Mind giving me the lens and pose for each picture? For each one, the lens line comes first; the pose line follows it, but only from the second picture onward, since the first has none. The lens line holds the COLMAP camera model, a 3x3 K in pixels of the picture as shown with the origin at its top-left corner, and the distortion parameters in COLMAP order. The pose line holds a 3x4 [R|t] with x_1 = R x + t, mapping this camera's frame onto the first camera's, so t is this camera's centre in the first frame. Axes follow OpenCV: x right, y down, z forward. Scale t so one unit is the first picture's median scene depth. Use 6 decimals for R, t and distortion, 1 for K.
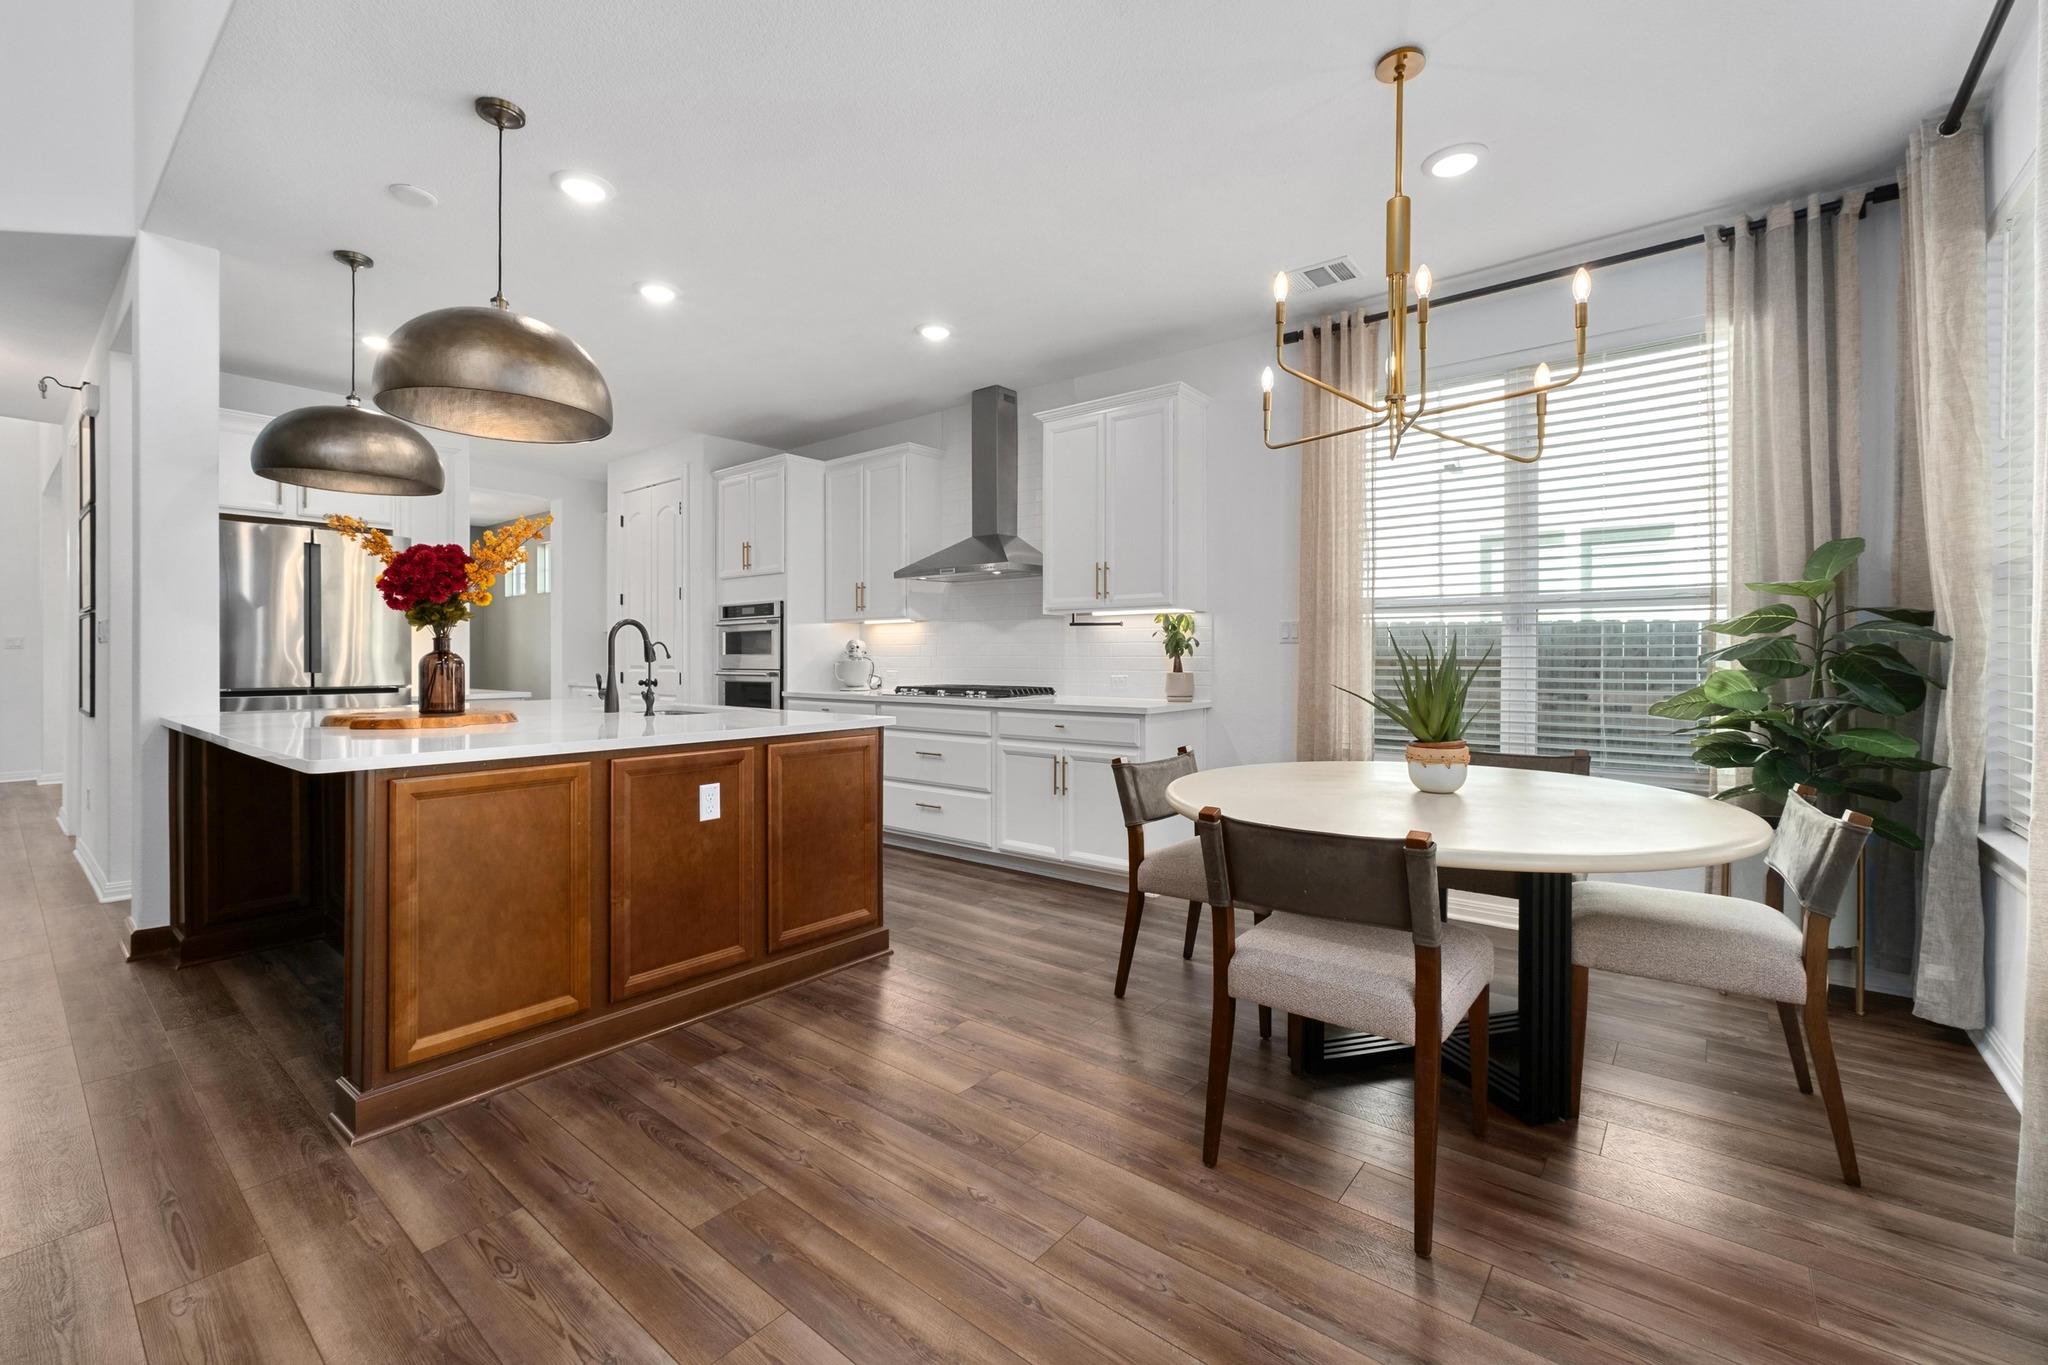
lens RADIAL K [[867.0, 0, 1012.6], [0, 867.0, 660.6], [0, 0, 1]] dist [-0.004251, 0.005154]
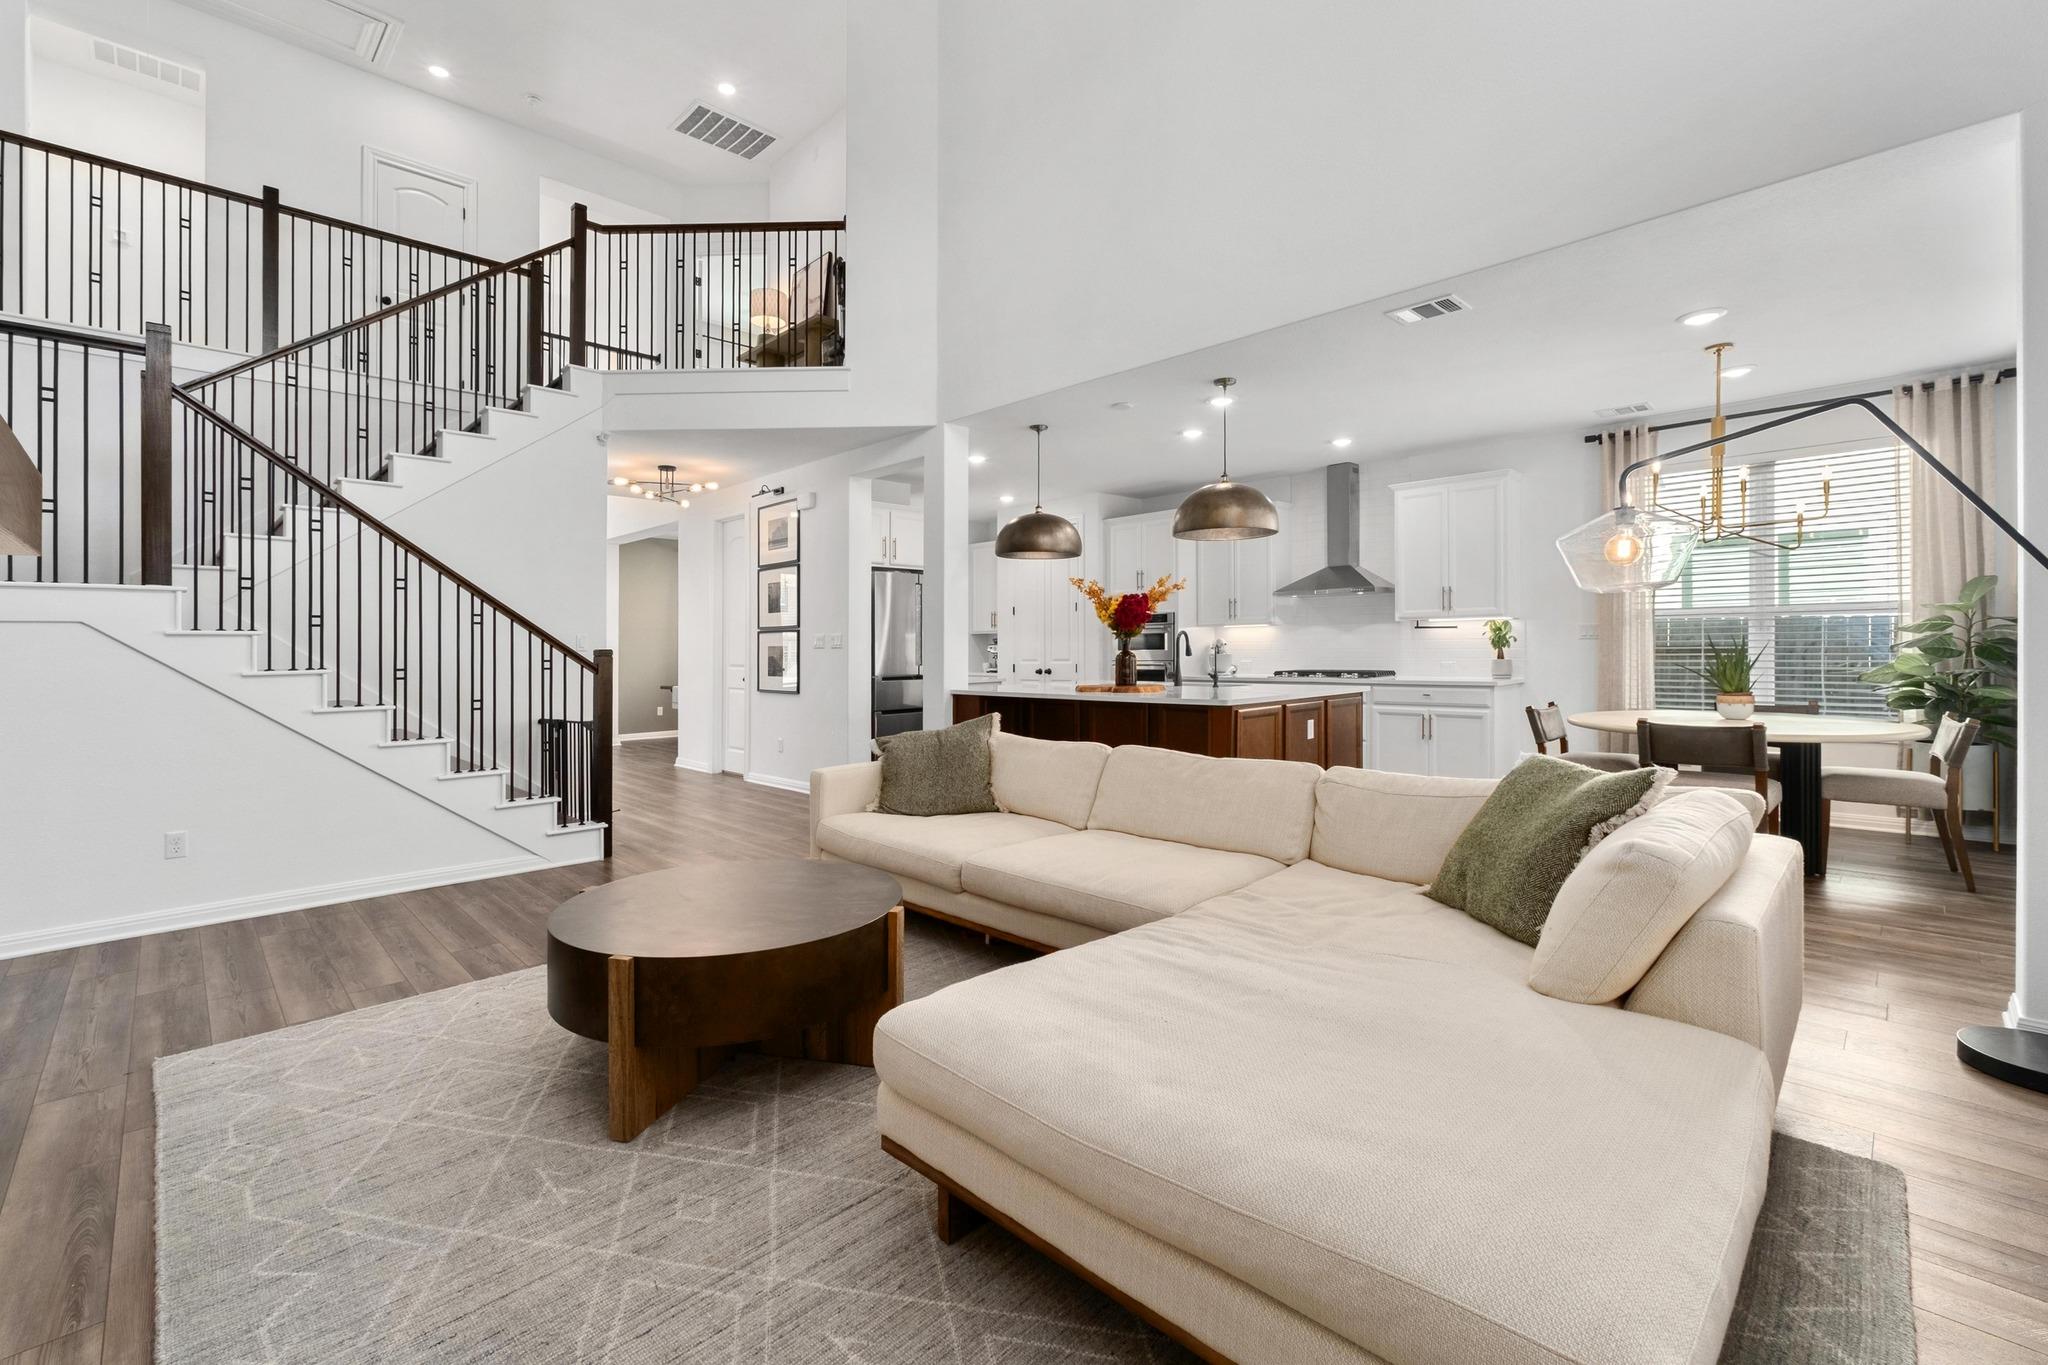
lens RADIAL K [[867.0, 0, 1021.0], [0, 867.0, 656.3], [0, 0, 1]] dist [-0.004251, 0.005154]
pose [[0.993009, -0.010678, -0.117552, -0.625980], [0.011188, 0.999931, 0.003677, -0.008267], [0.117505, -0.004967, 0.993060, -0.793956]]
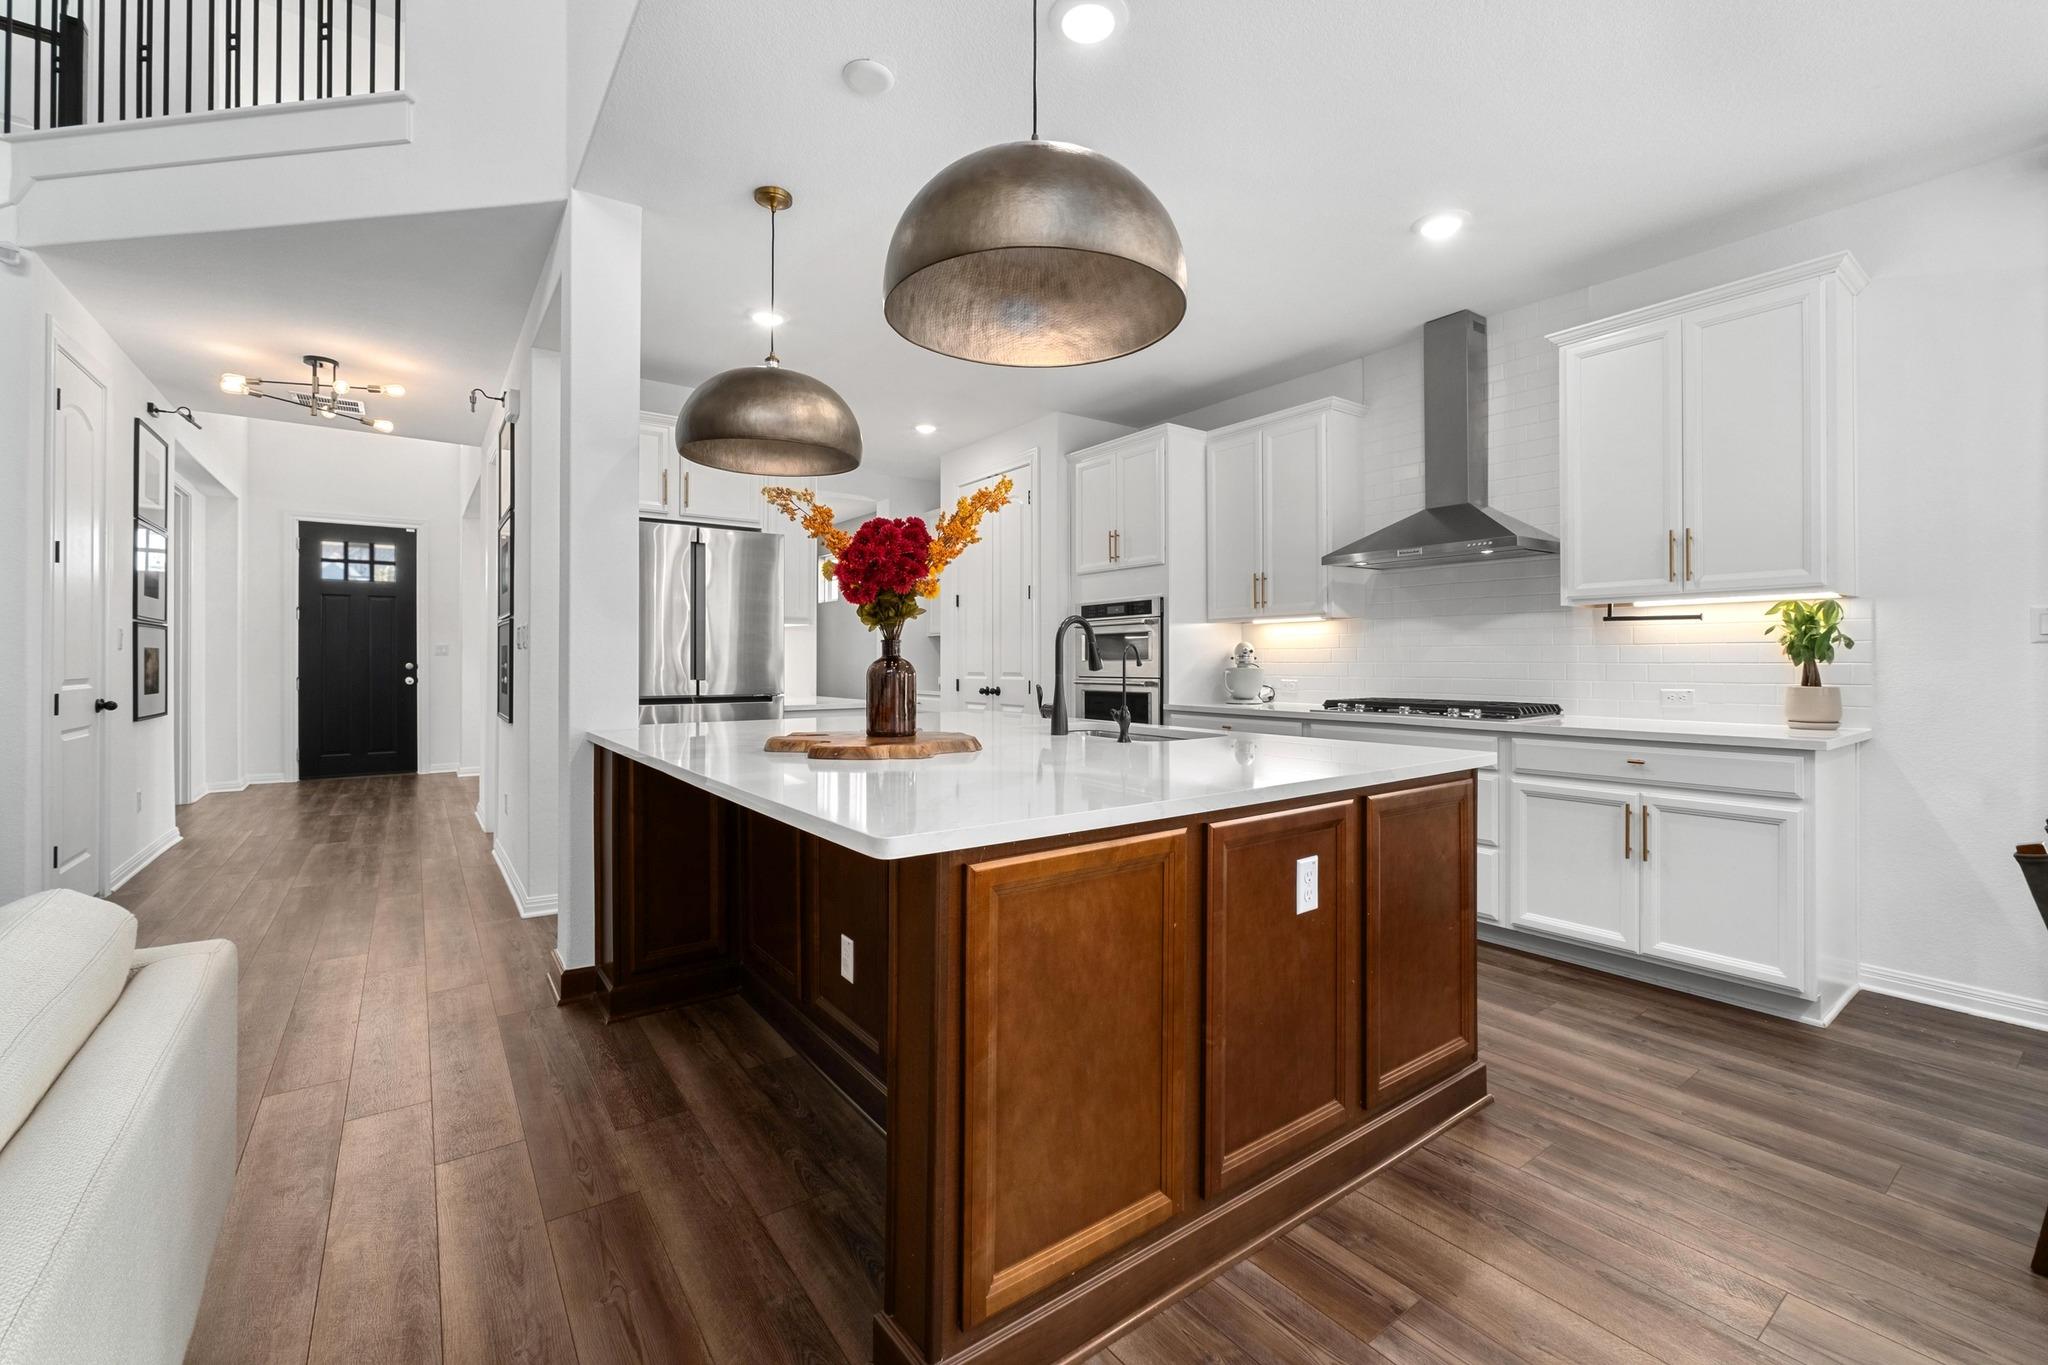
lens RADIAL K [[867.0, 0, 1024.0], [0, 867.0, 662.5], [0, 0, 1]] dist [-0.004251, 0.005154]
pose [[0.967422, 0.000215, -0.253170, -0.325164], [-0.001169, 0.999993, -0.003619, -0.002735], [0.253168, 0.003797, 0.967415, 0.254882]]
